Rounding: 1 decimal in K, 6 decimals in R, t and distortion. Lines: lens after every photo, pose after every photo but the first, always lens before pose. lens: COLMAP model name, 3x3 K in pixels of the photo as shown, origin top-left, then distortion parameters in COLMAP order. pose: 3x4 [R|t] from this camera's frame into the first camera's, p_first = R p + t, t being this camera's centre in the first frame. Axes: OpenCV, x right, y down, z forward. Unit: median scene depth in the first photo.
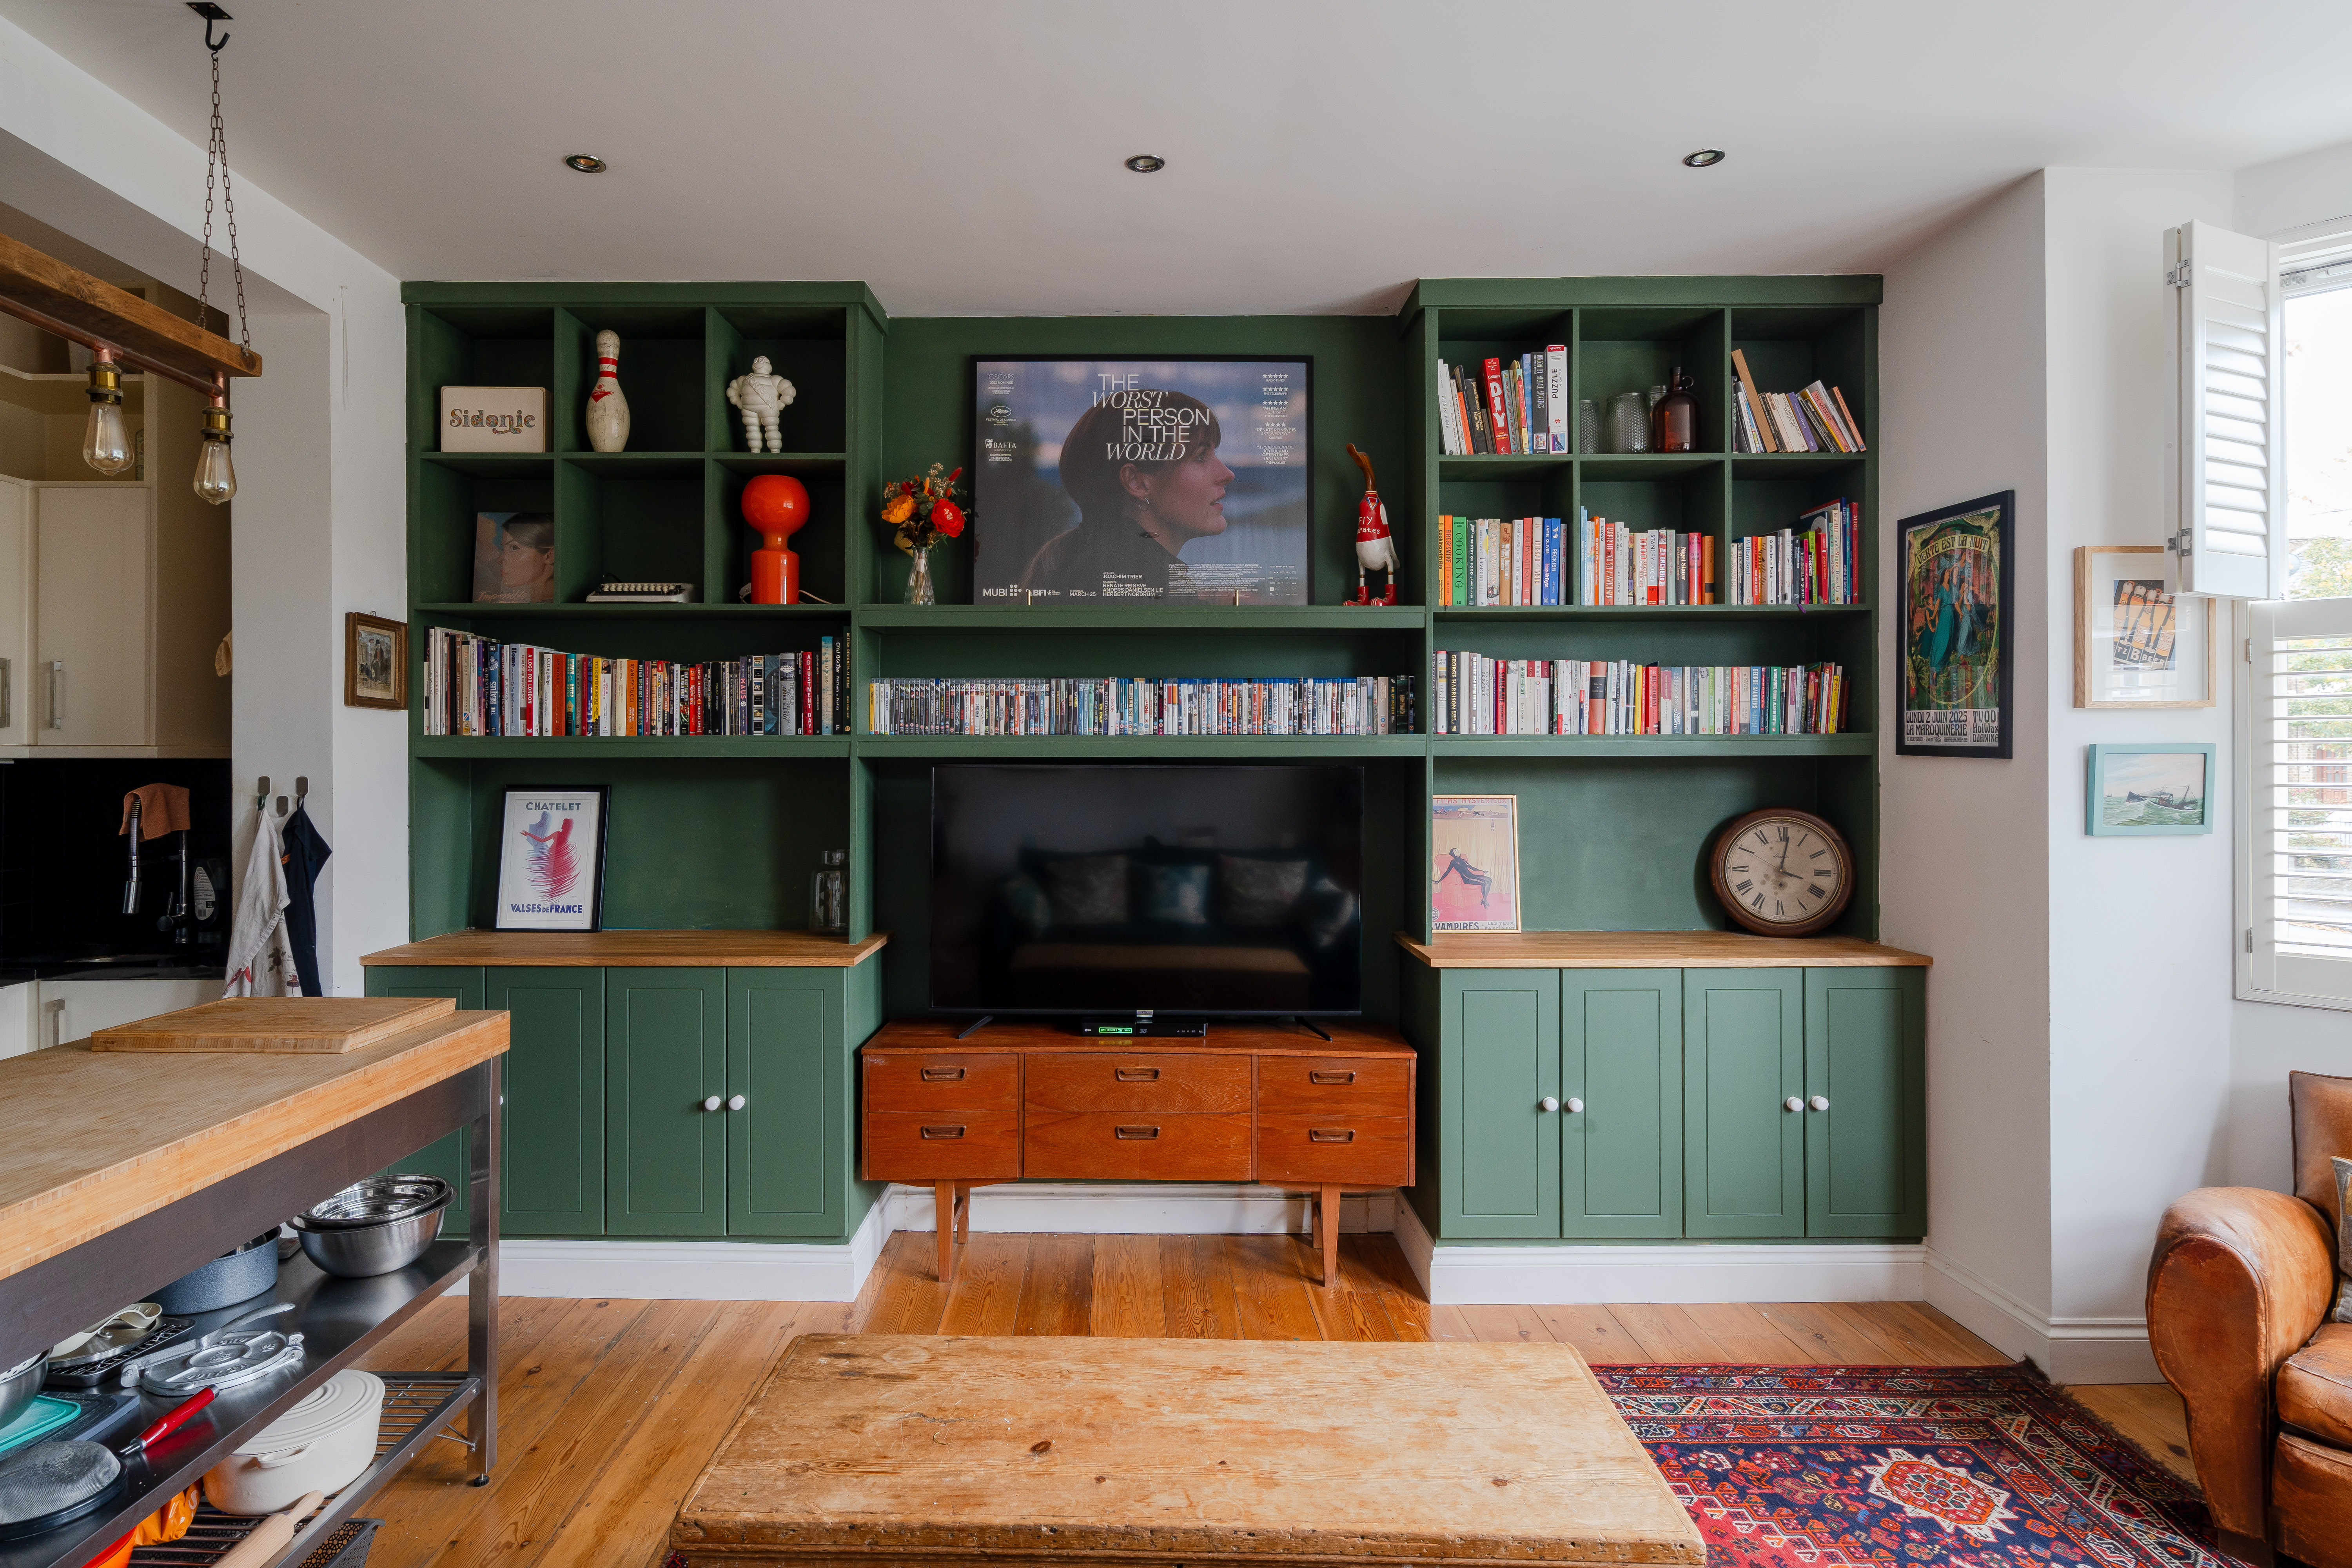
lens RADIAL K [[1277.1, 0, 1142.3], [0, 1277.1, 749.2], [0, 0, 1]] dist [-0.007588, 0.002888]
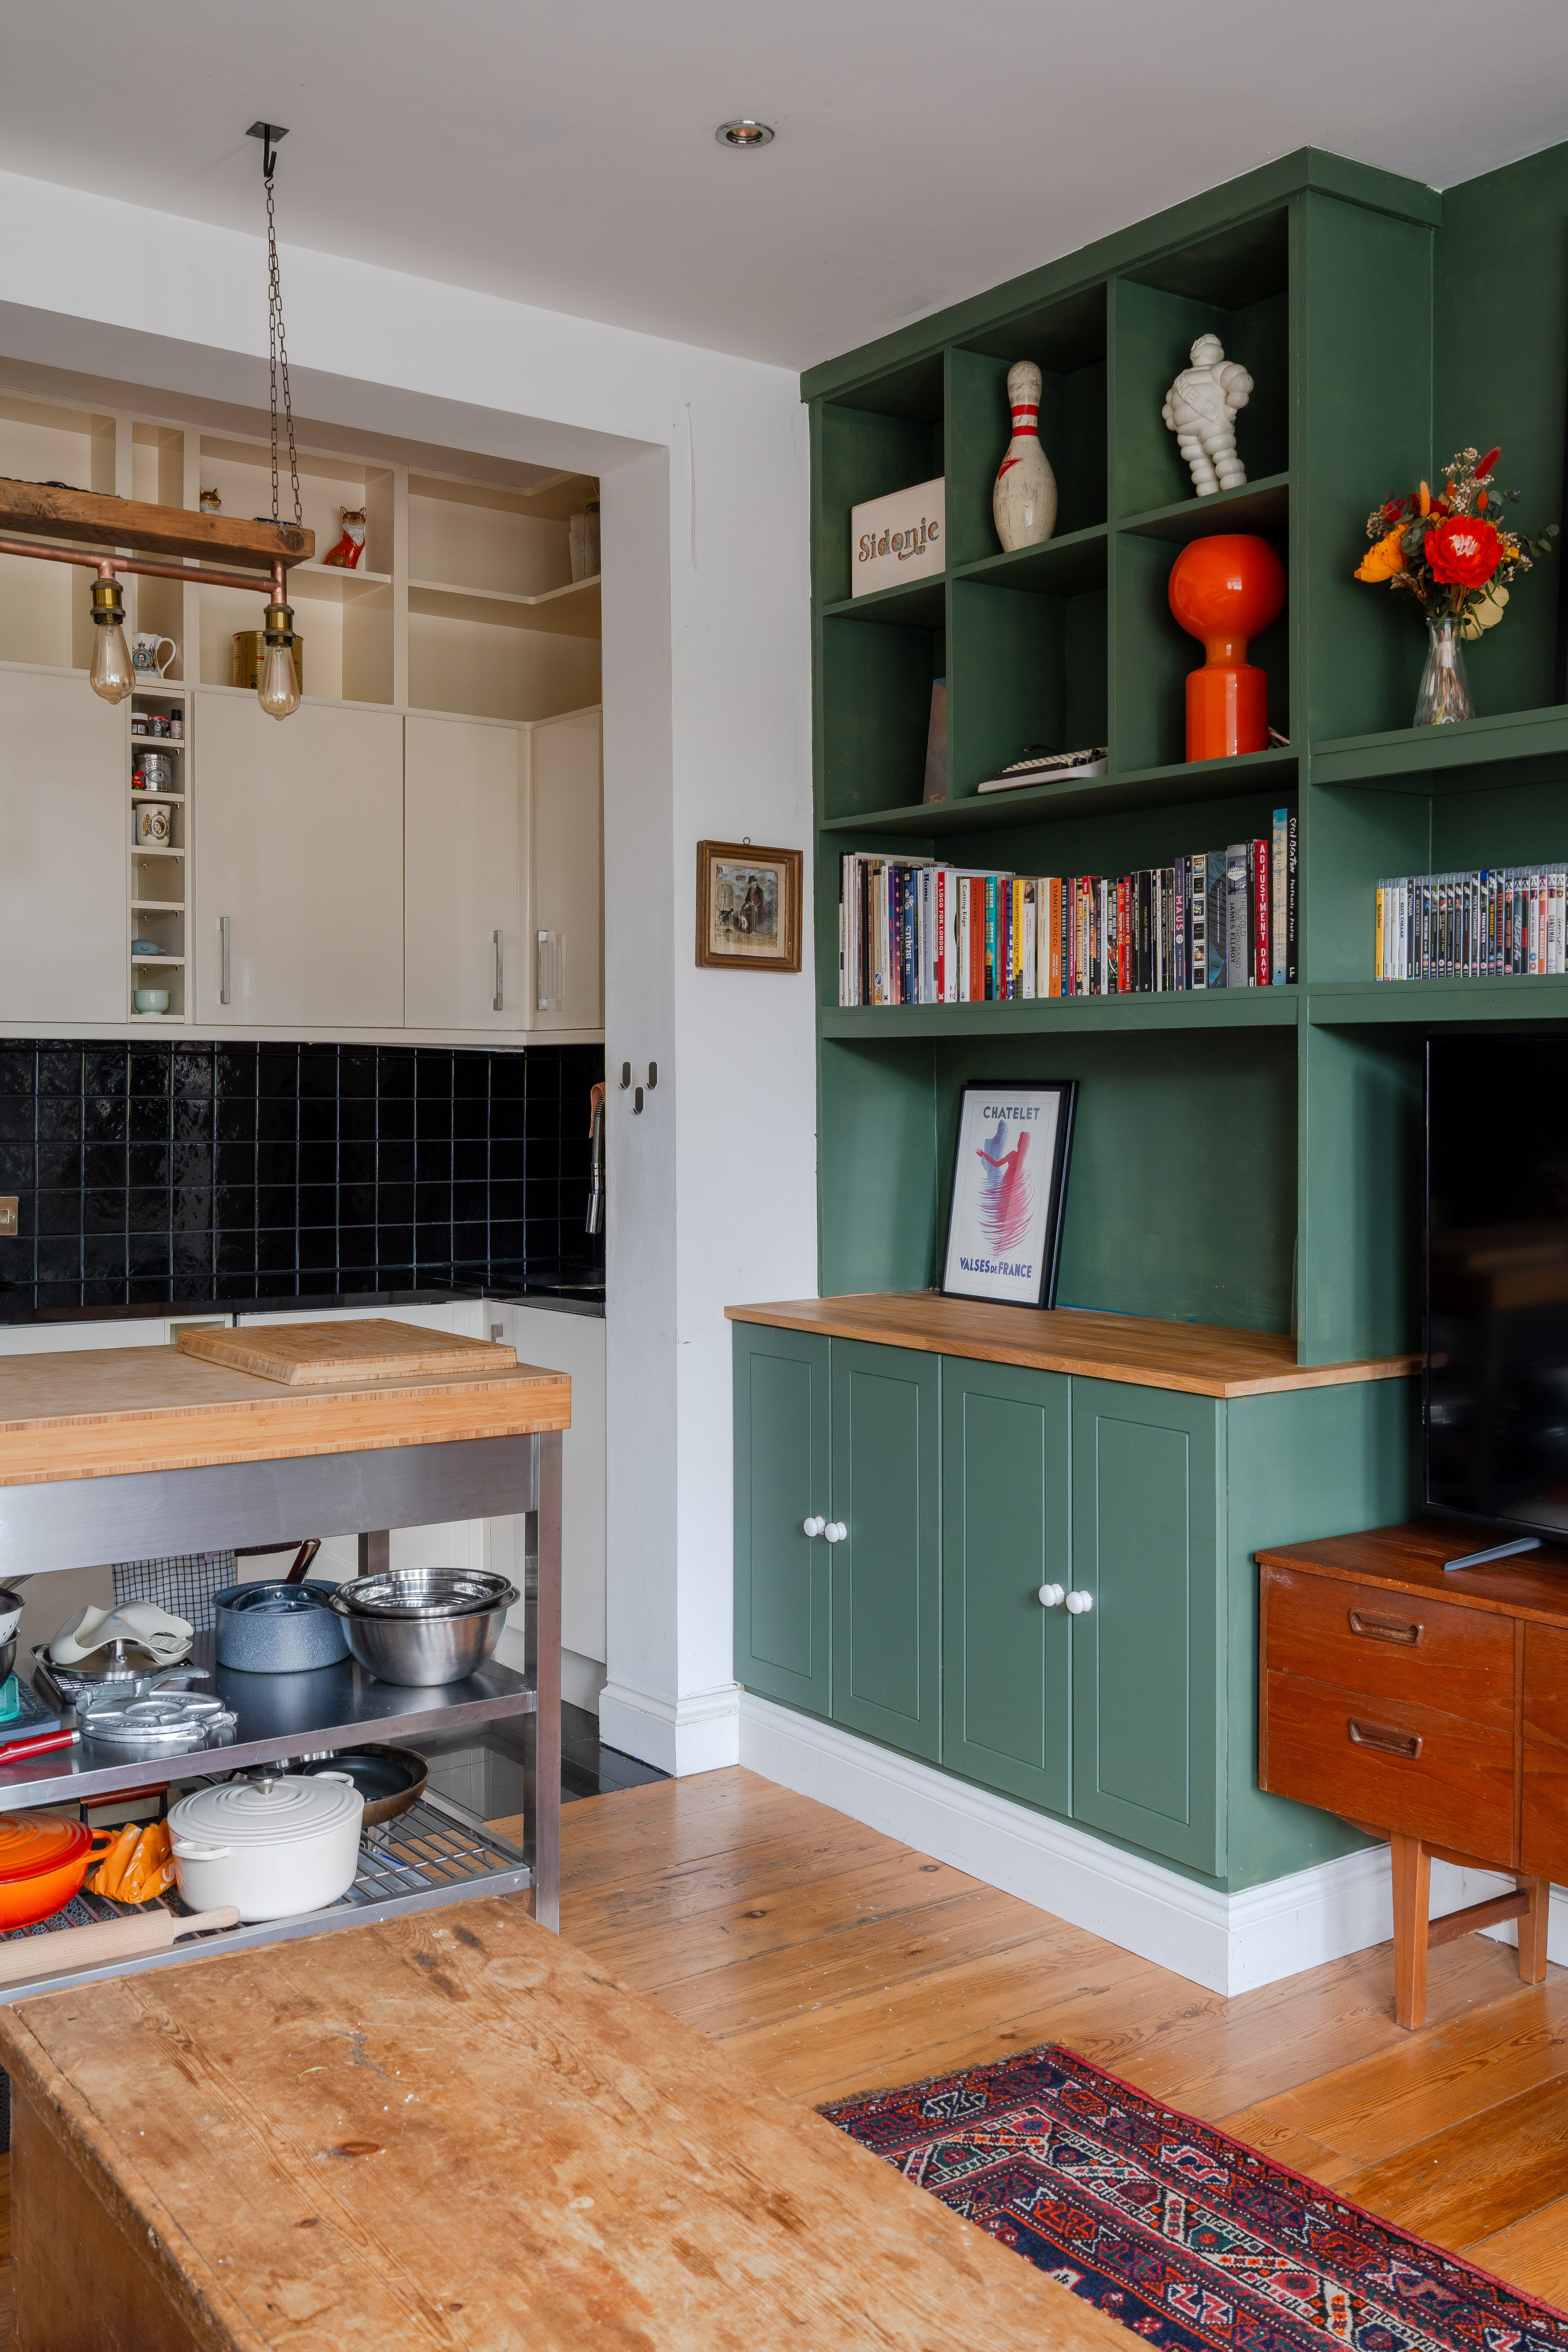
lens RADIAL K [[2145.0, 0, 775.7], [0, 2145.0, 1115.4], [0, 0, 1]] dist [-0.004429, 0.010708]
pose [[0.584365, 0.012717, -0.811391, 0.383666], [0.004564, 0.999810, 0.018956, 0.026222], [0.811478, -0.014780, 0.584196, 0.274081]]
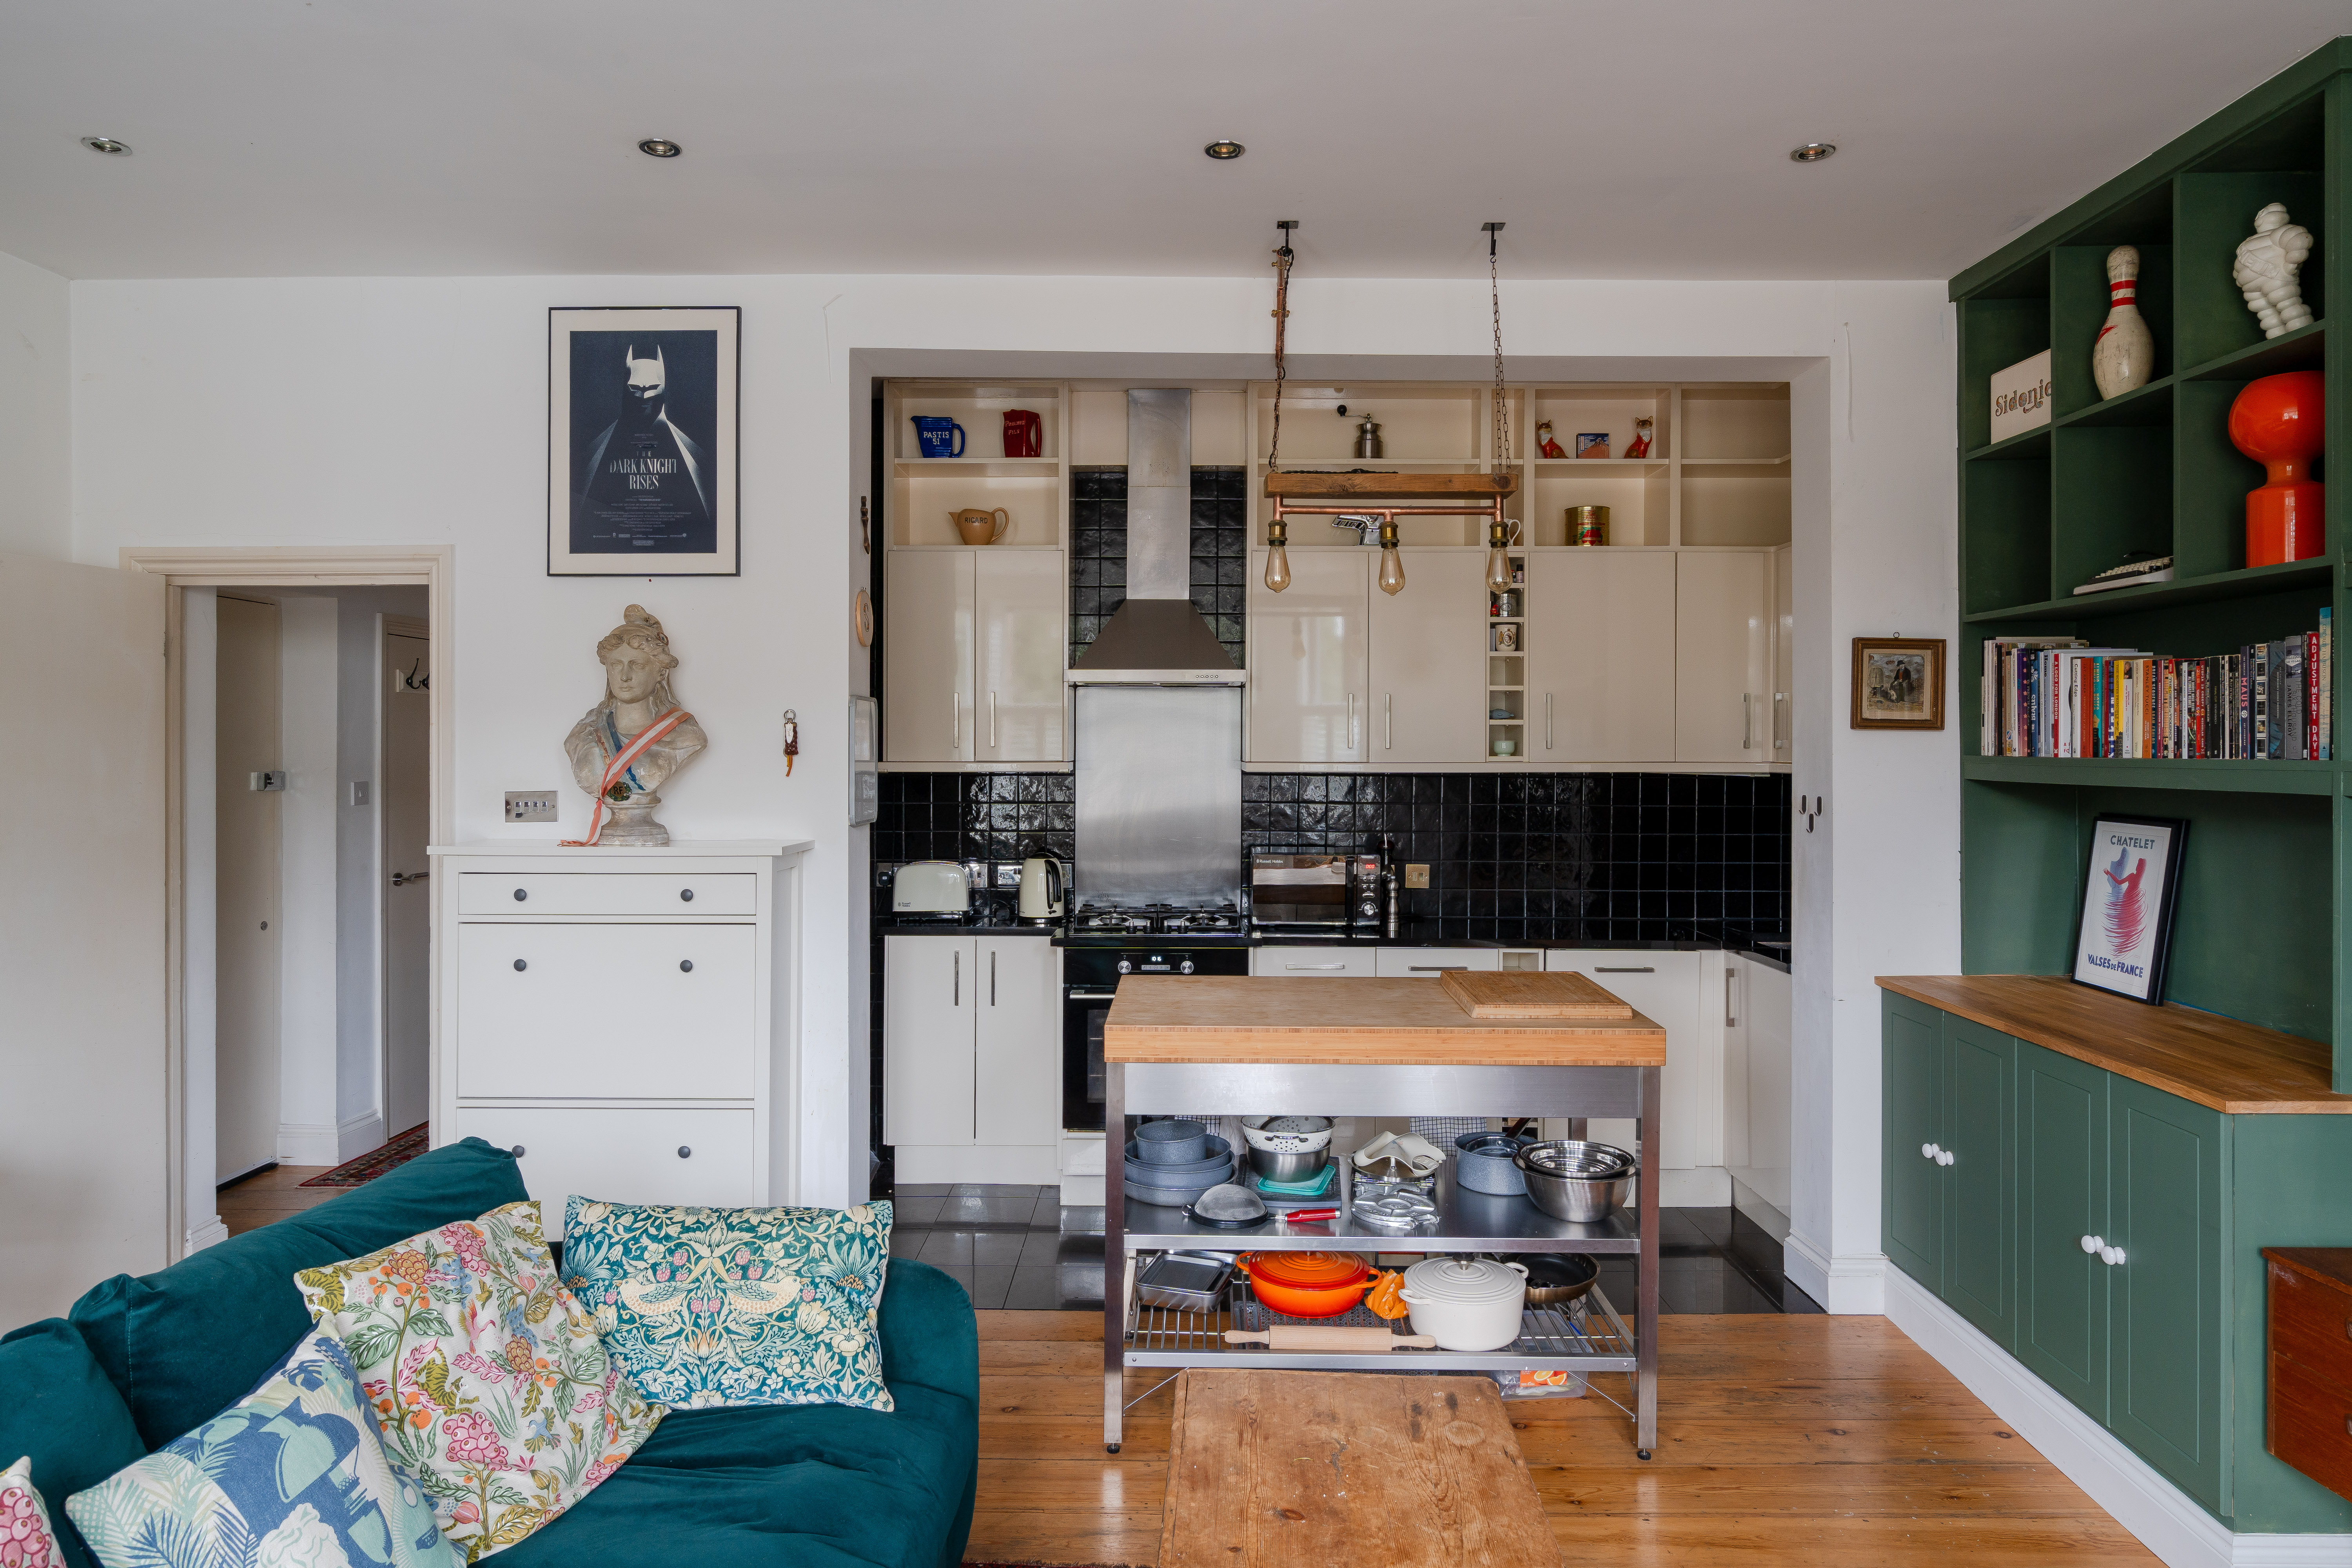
lens RADIAL K [[1399.7, 0, 1194.0], [0, 1399.7, 757.4], [0, 0, 1]] dist [0.004065, -0.002678]
pose [[-0.011446, 0.008953, -0.999894, 0.466713], [0.007447, 0.999933, 0.008868, -0.023132], [0.999907, -0.007345, -0.011512, 0.436604]]
